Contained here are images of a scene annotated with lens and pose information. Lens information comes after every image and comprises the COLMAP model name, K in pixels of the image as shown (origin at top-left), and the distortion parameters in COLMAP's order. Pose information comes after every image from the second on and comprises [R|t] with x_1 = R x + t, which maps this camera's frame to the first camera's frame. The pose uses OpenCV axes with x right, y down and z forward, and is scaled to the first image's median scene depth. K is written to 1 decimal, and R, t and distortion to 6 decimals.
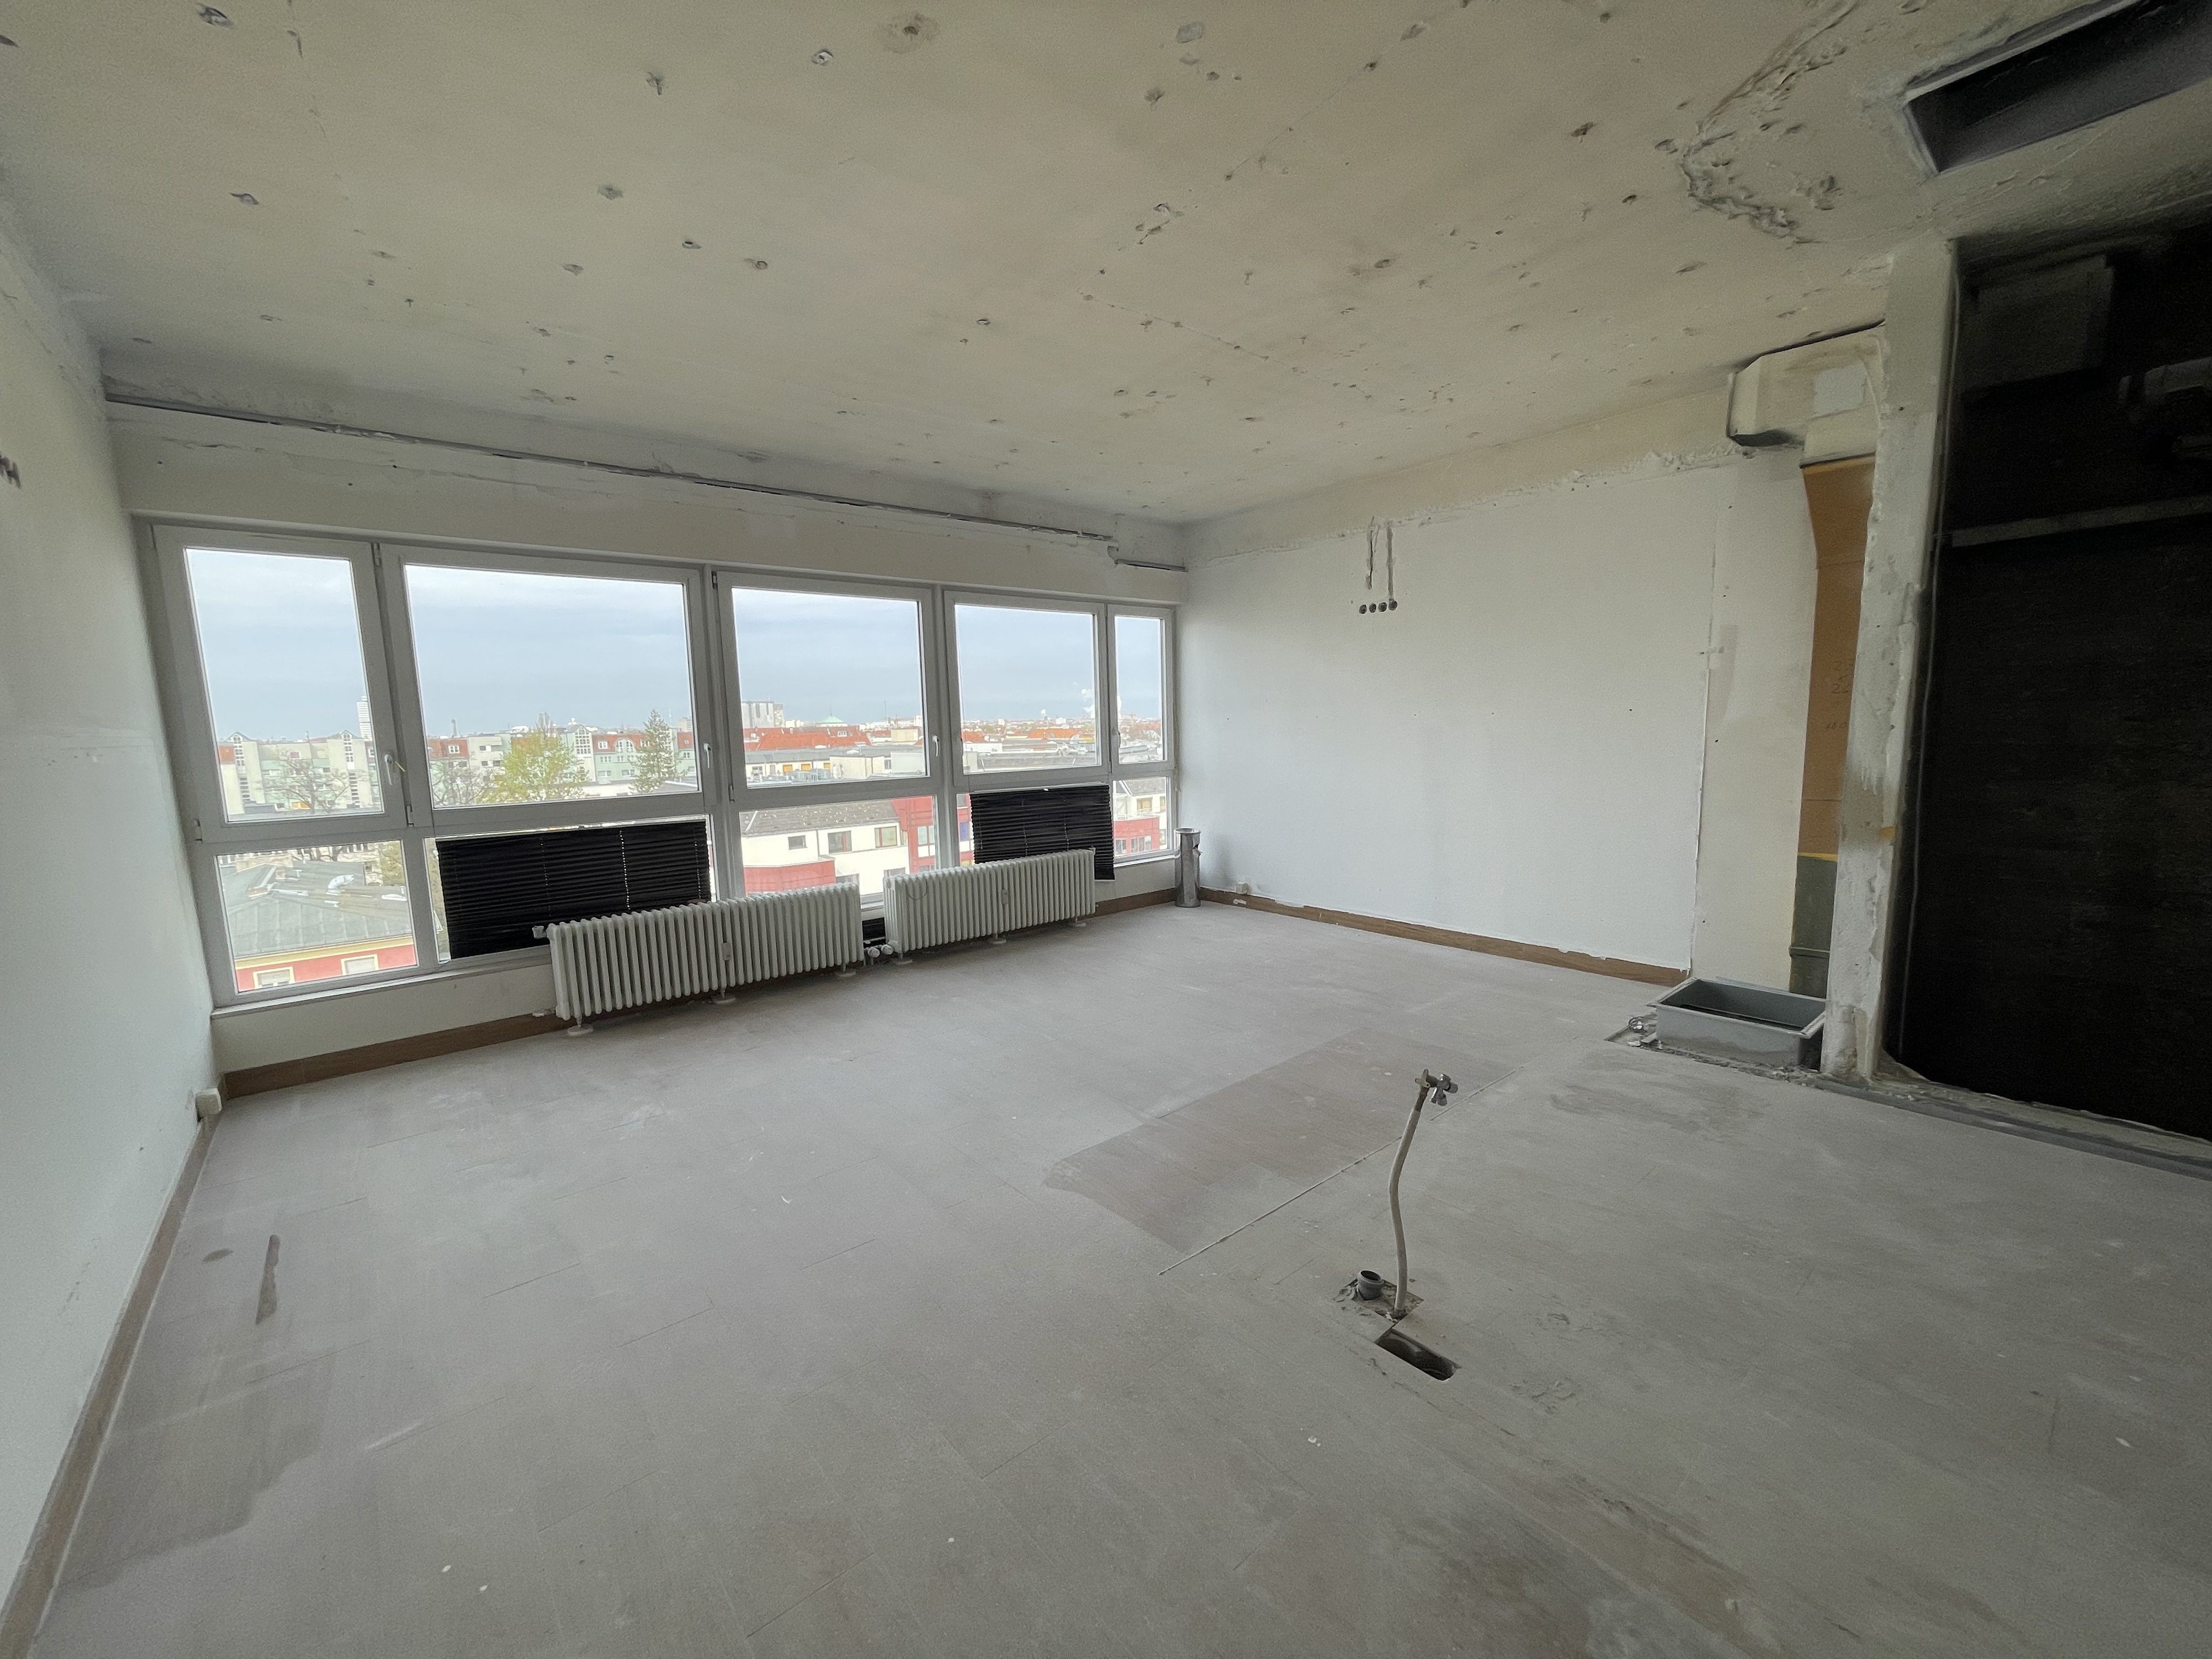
lens RADIAL K [[886.8, 0, 1110.0], [0, 886.8, 830.9], [0, 0, 1]] dist [-0.001862, -0.001039]
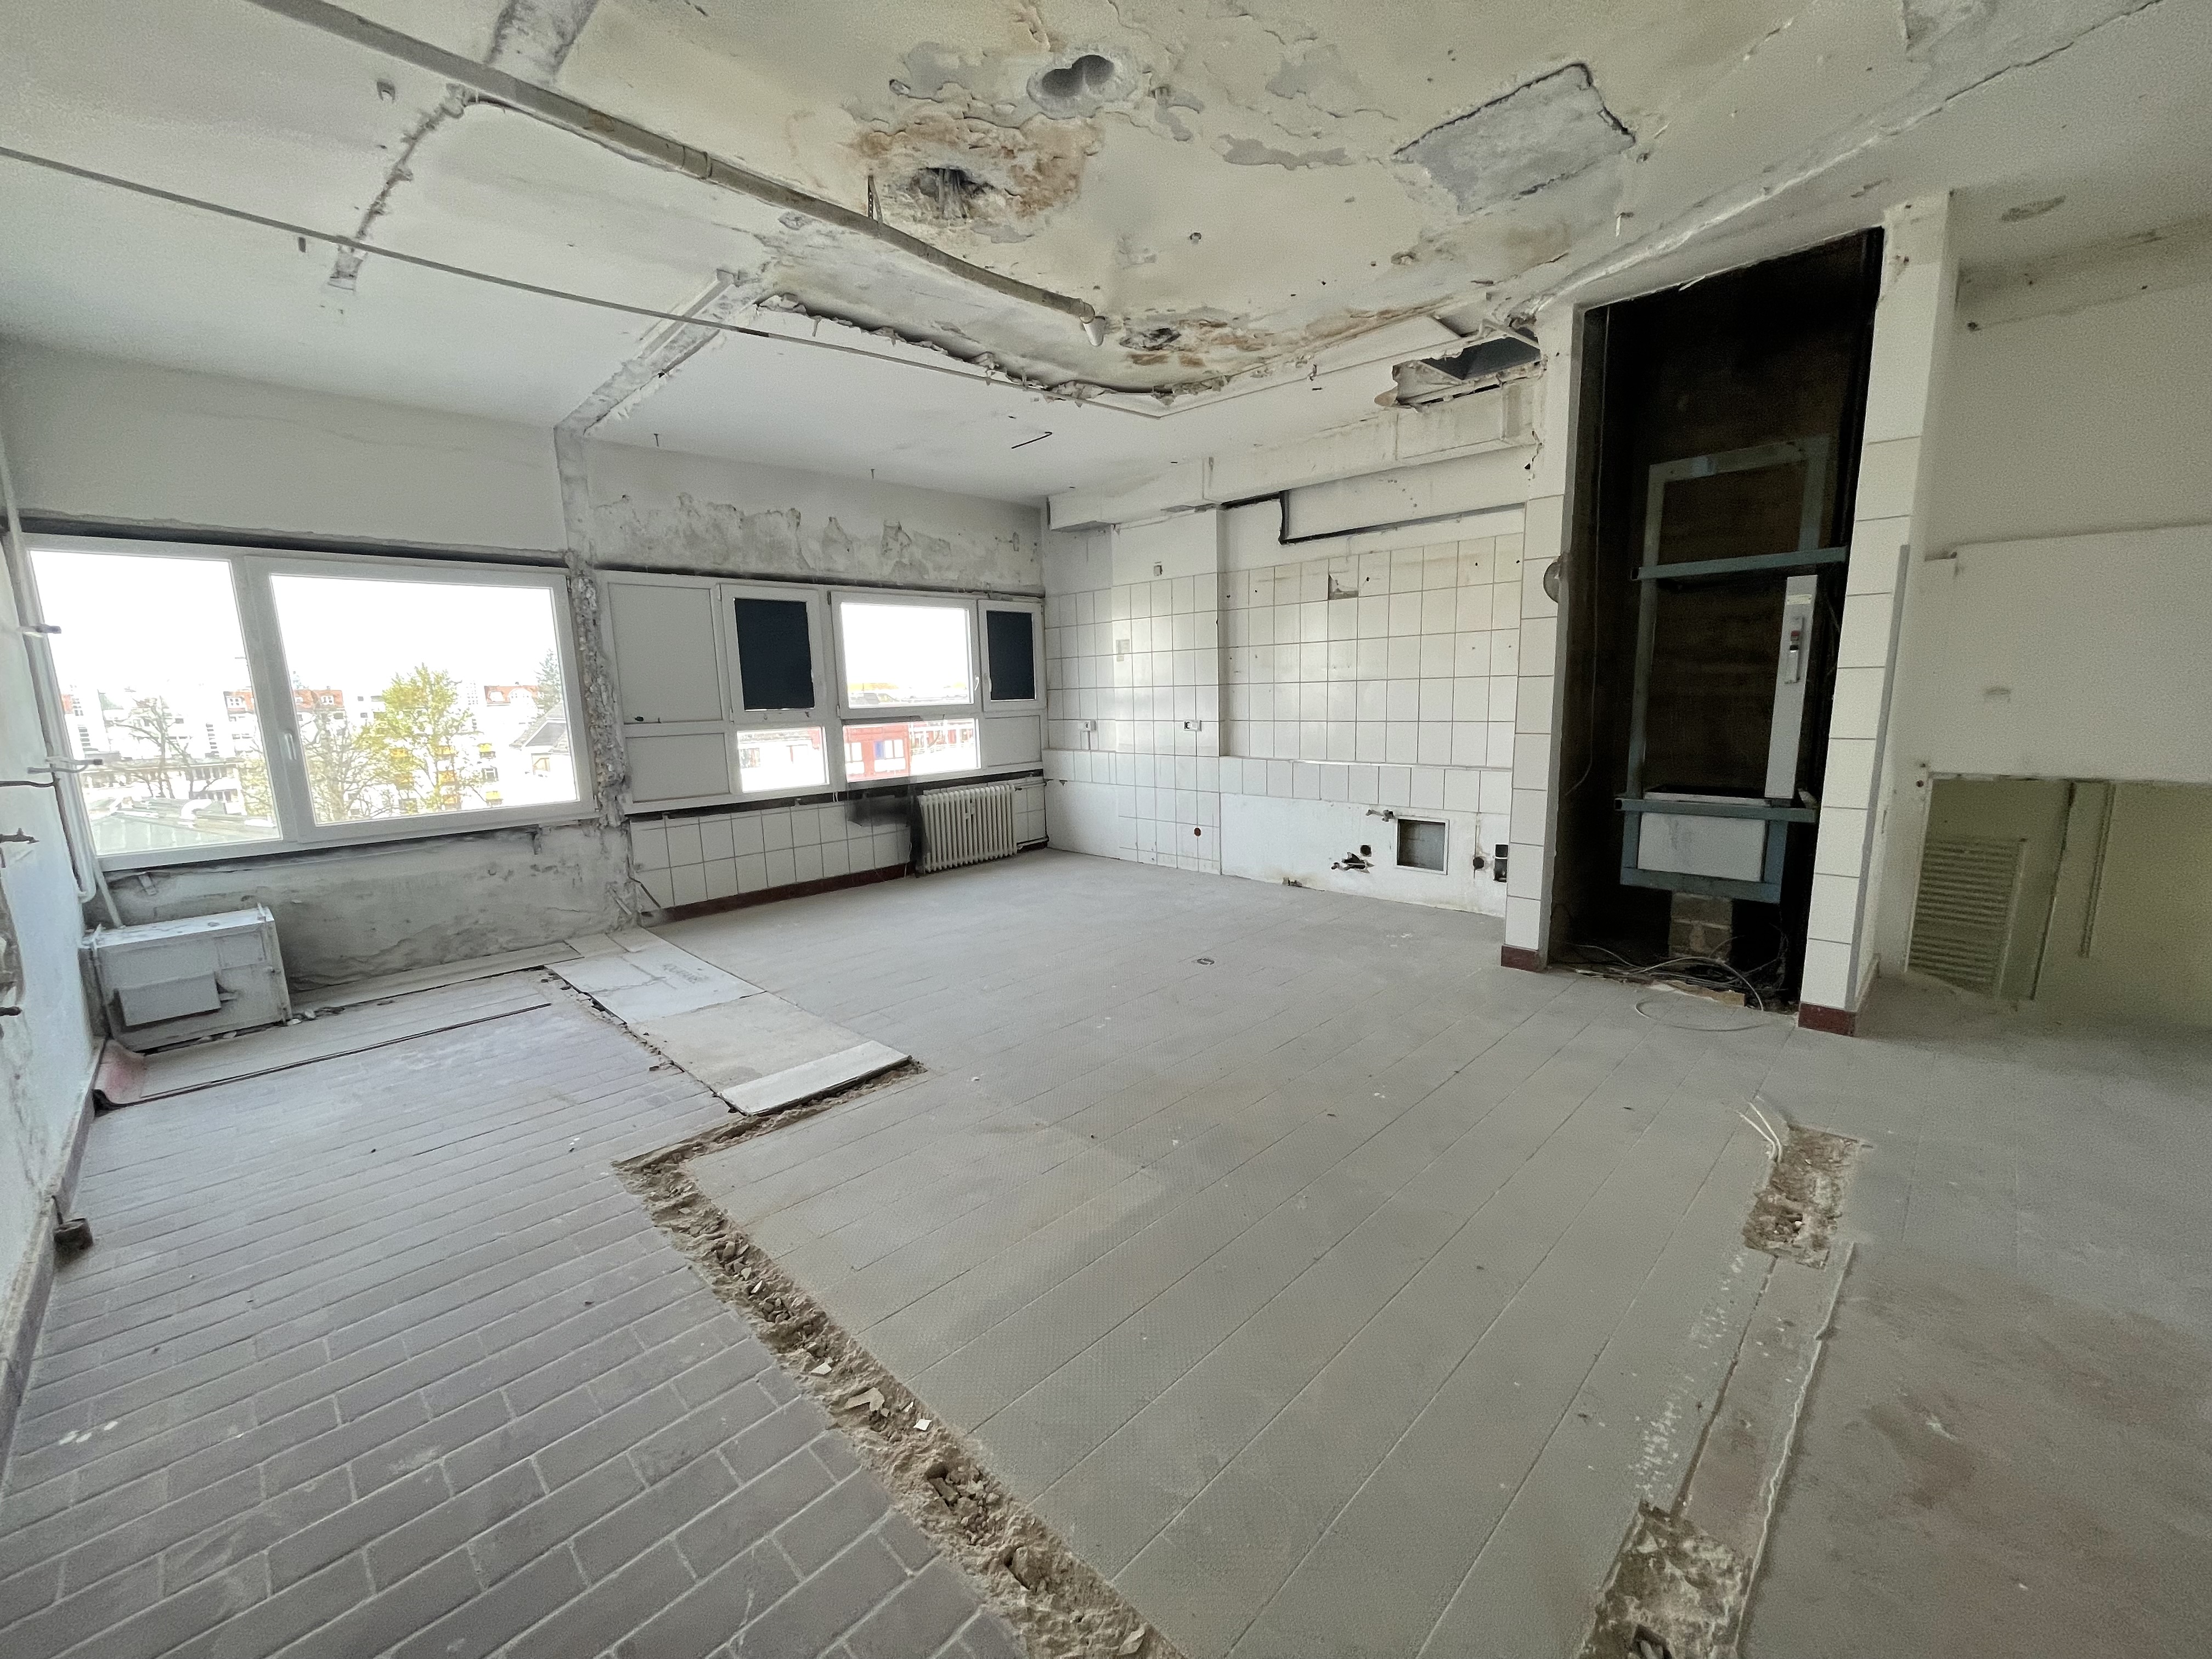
lens RADIAL K [[886.8, 0, 1107.1], [0, 886.8, 830.4], [0, 0, 1]] dist [-0.001862, -0.001039]
pose [[0.996605, -0.002547, 0.082292, 0.330435], [-0.001316, 0.998901, 0.046851, 0.021124], [-0.082321, -0.046800, 0.995506, -0.428381]]
